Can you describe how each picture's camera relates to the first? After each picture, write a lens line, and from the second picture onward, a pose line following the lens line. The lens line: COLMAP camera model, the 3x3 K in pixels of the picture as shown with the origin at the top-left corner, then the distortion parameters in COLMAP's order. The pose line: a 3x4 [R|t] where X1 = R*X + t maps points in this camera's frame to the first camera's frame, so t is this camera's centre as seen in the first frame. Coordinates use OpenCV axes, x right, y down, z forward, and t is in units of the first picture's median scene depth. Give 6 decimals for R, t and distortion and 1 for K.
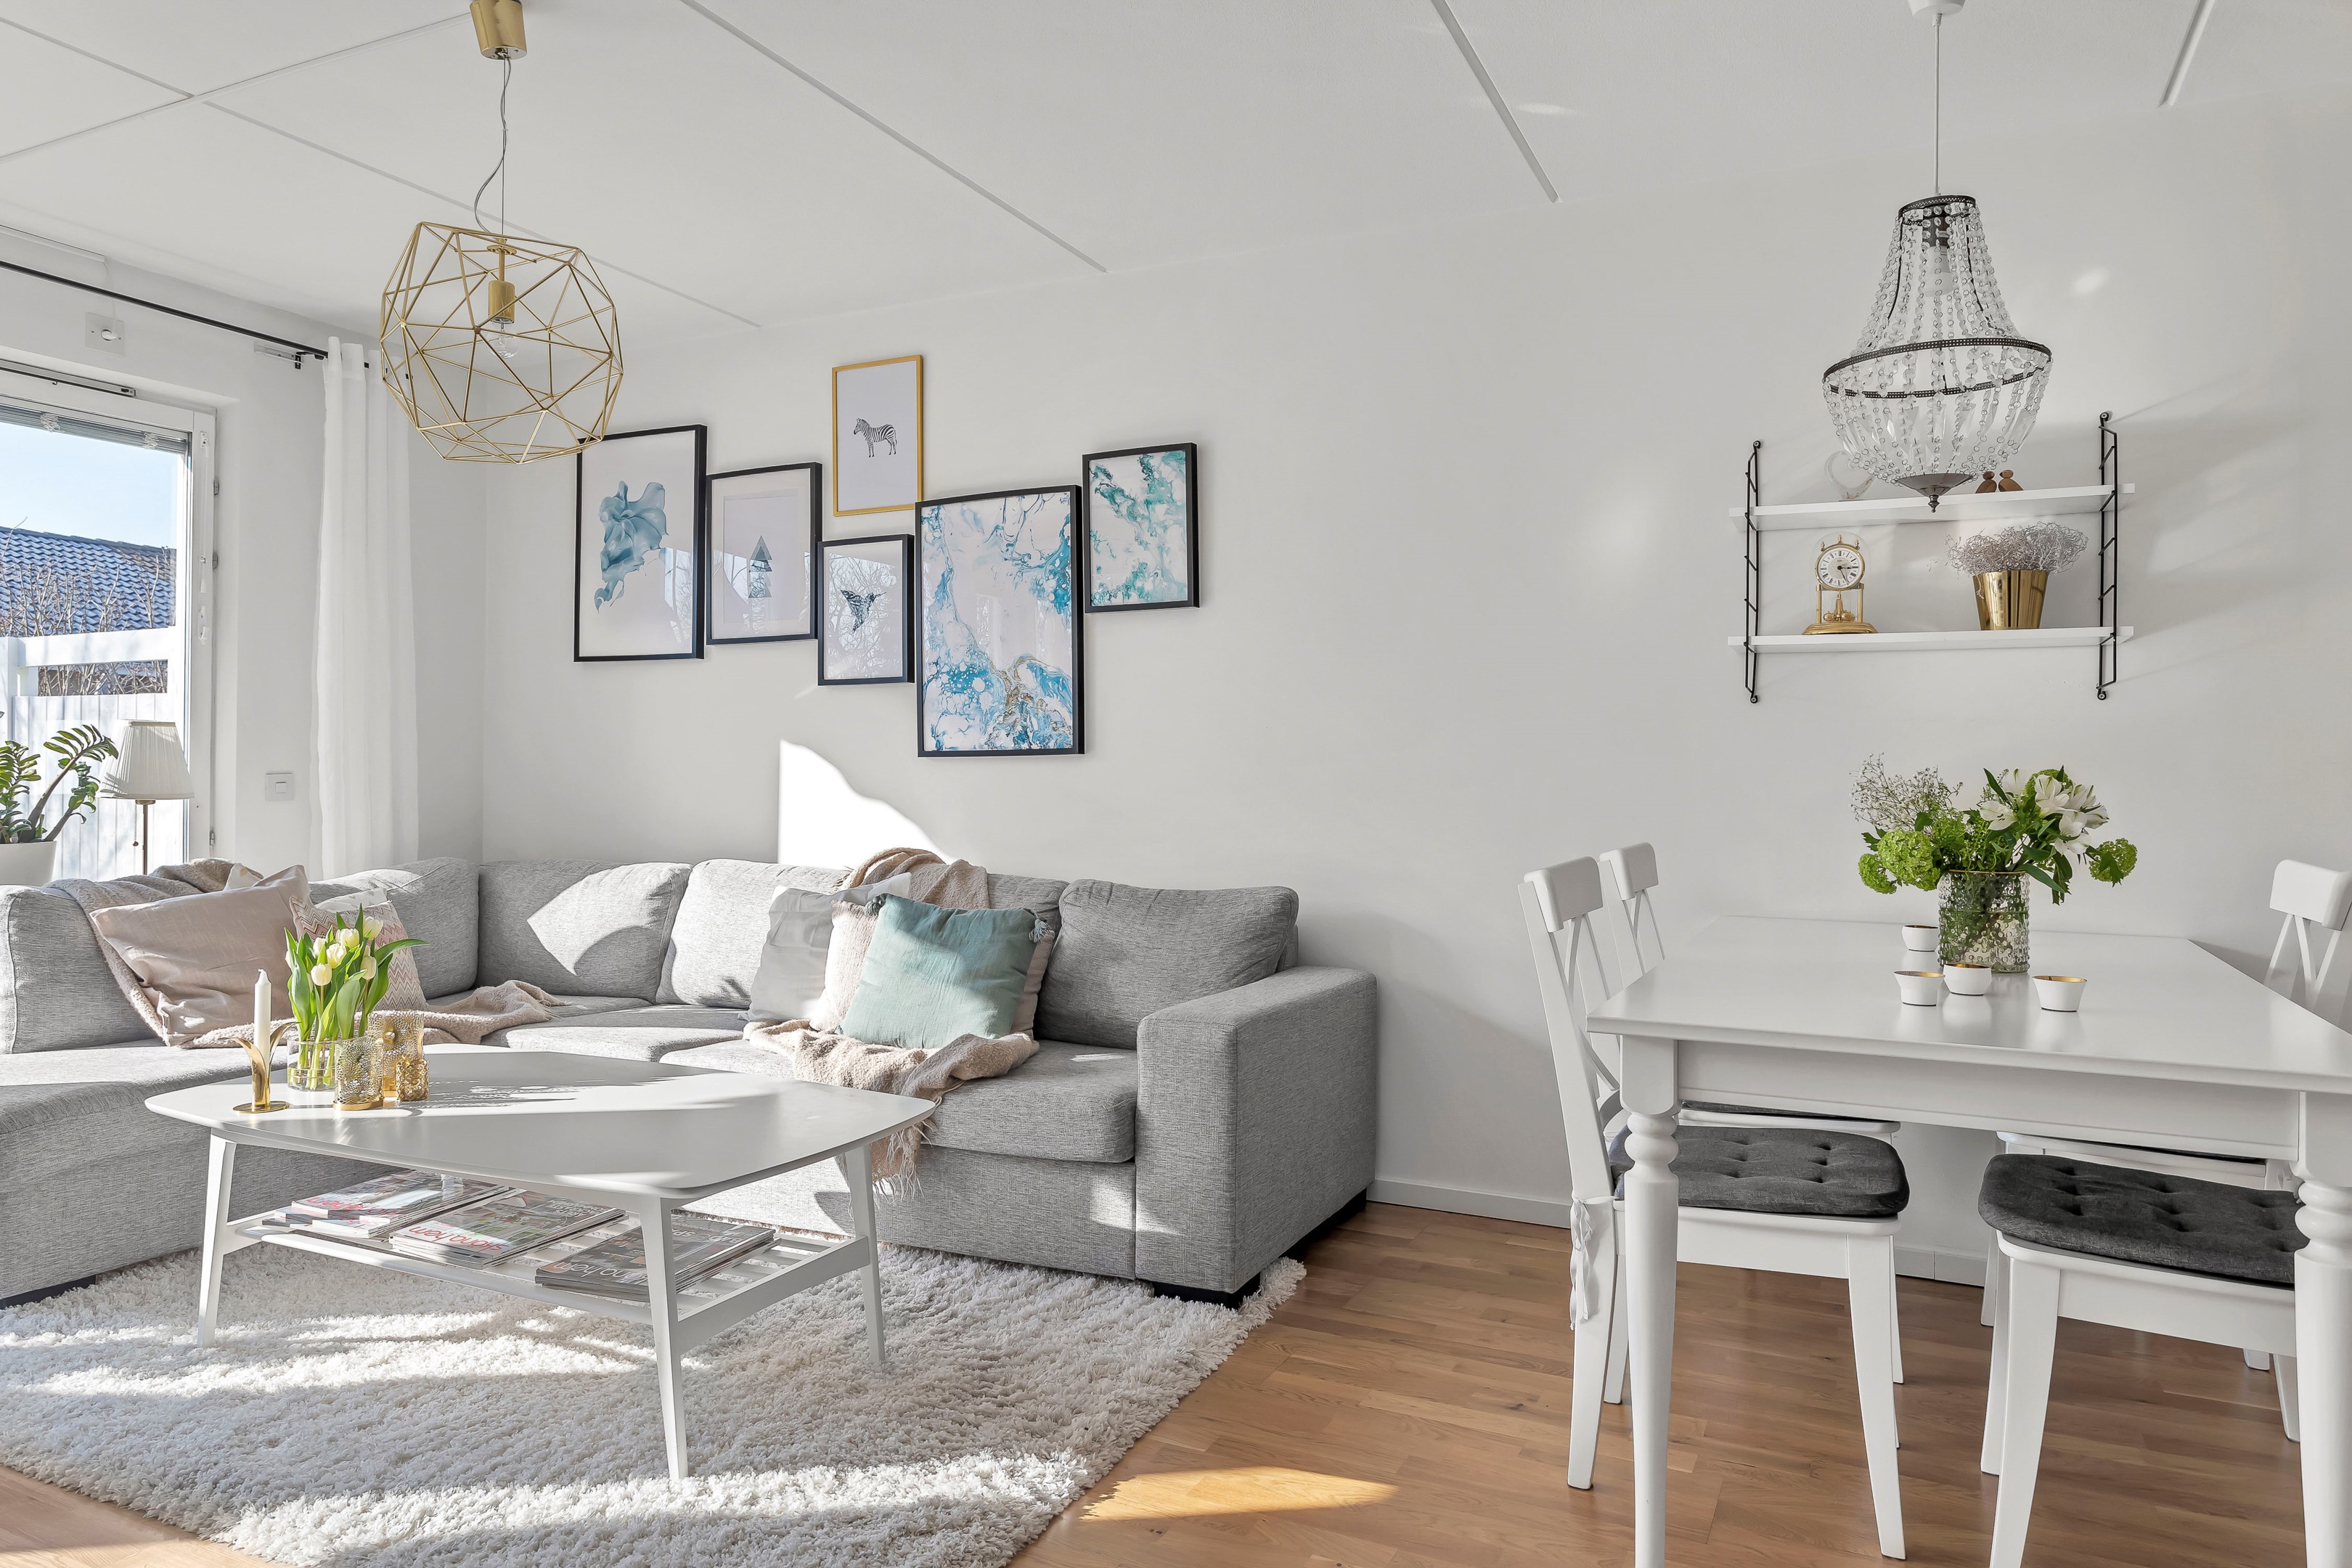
lens RADIAL K [[1493.4, 0, 1182.0], [0, 1493.4, 775.6], [0, 0, 1]] dist [-0.008533, -0.000602]
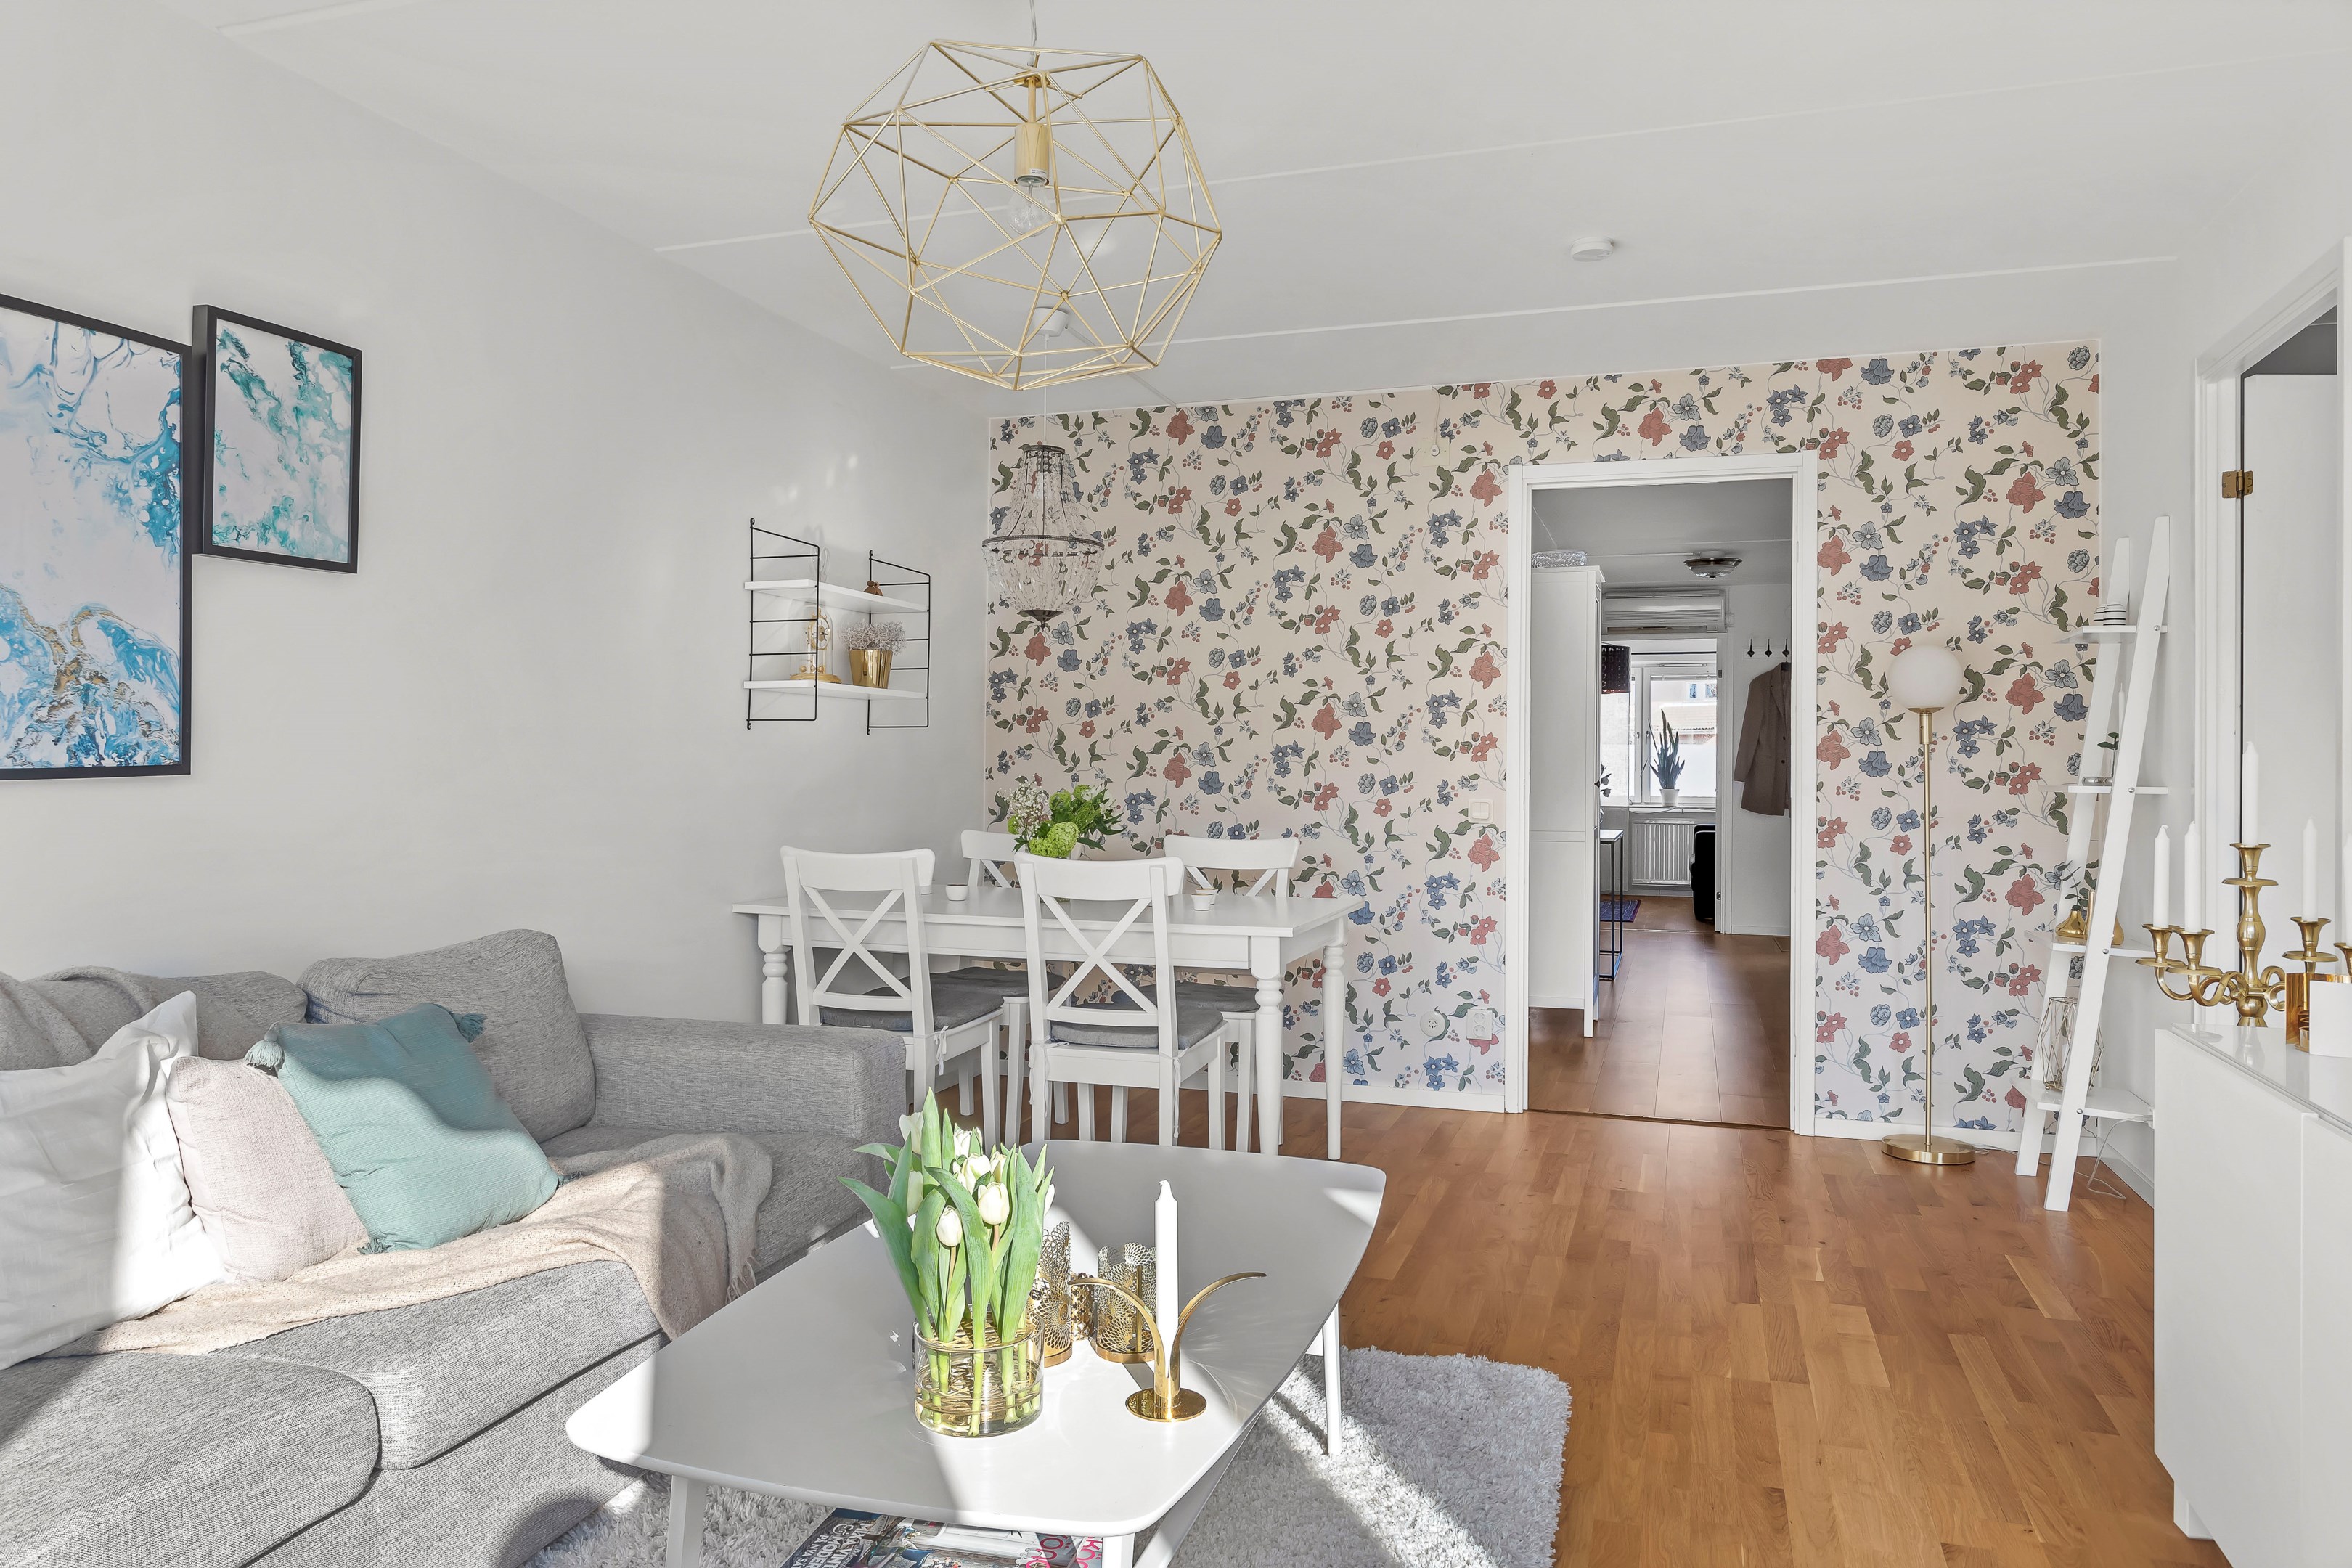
lens RADIAL K [[1521.5, 0, 1176.0], [0, 1521.5, 784.0], [0, 0, 1]] dist [-0.002696, -0.001428]
pose [[-0.129080, -0.022155, 0.991387, -0.754607], [-0.005519, 0.999751, 0.021624, -0.026302], [-0.991619, -0.002681, -0.129170, 0.662671]]
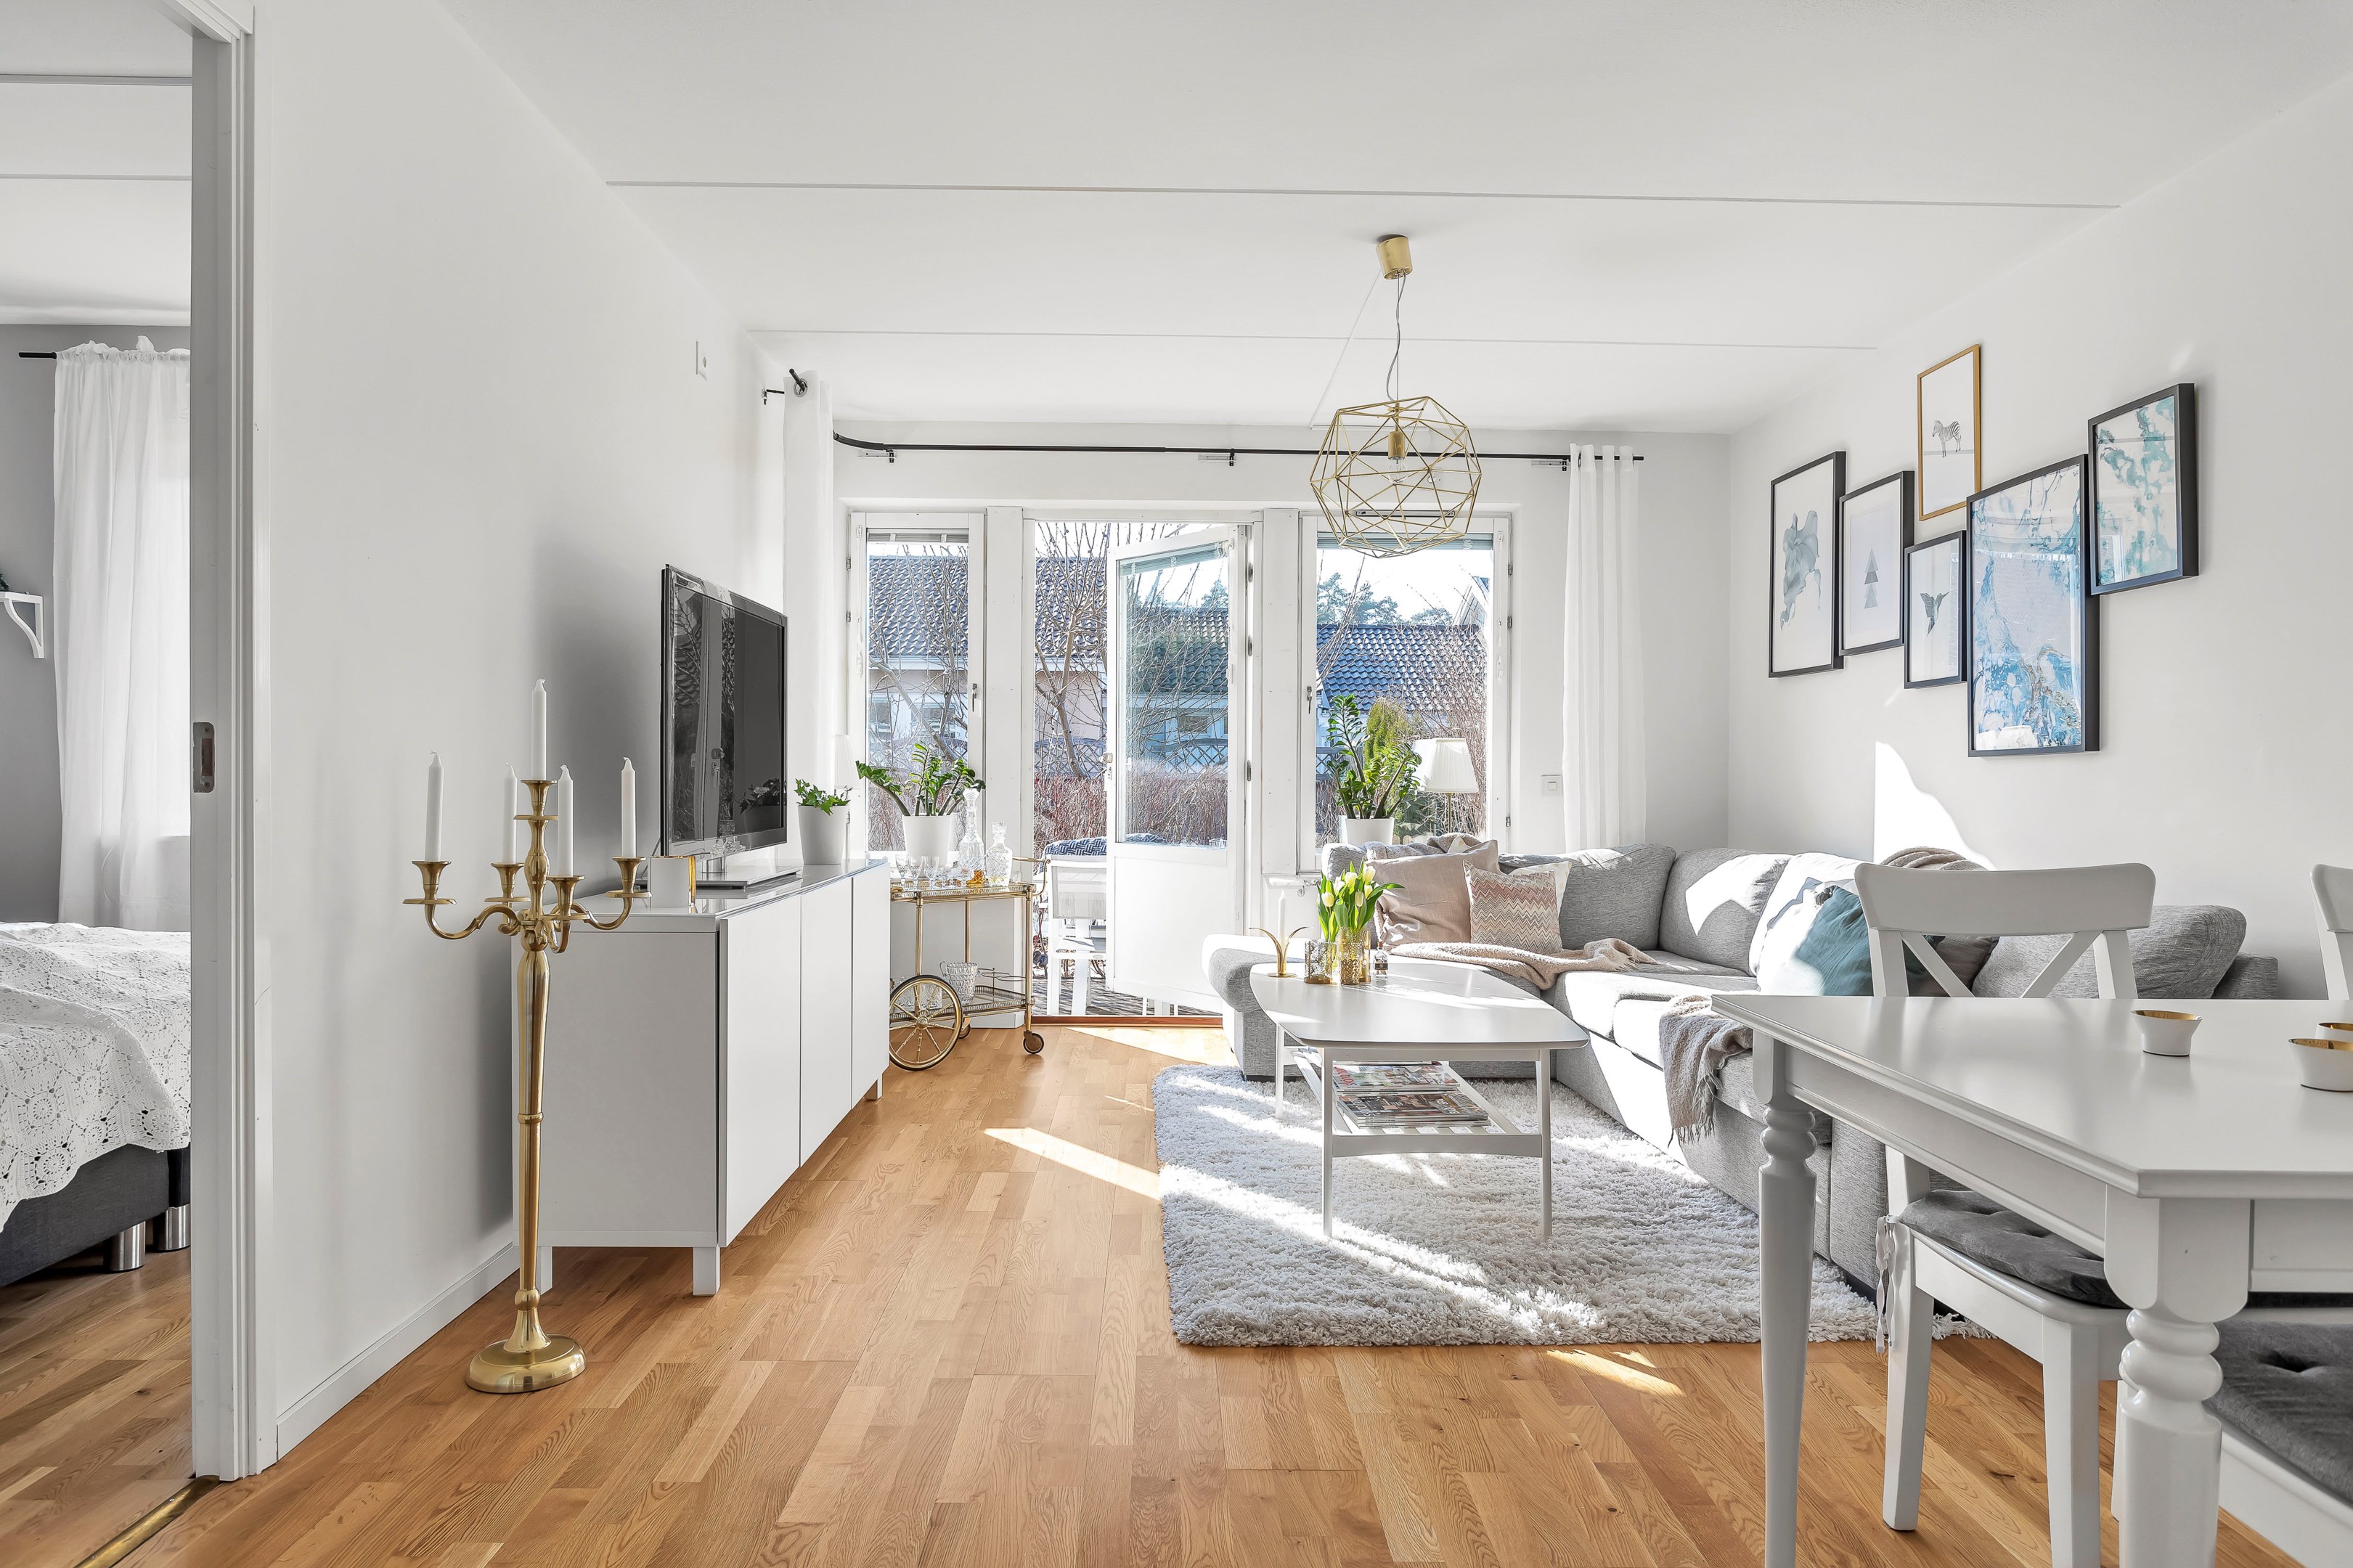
lens RADIAL K [[1503.1, 0, 1181.9], [0, 1503.1, 801.0], [0, 0, 1]] dist [0.000256, 0.000033]
pose [[0.451399, 0.012815, -0.892230, 0.493042], [-0.005904, 0.999918, 0.011375, 0.008752], [0.892303, 0.000133, 0.451438, 0.097253]]
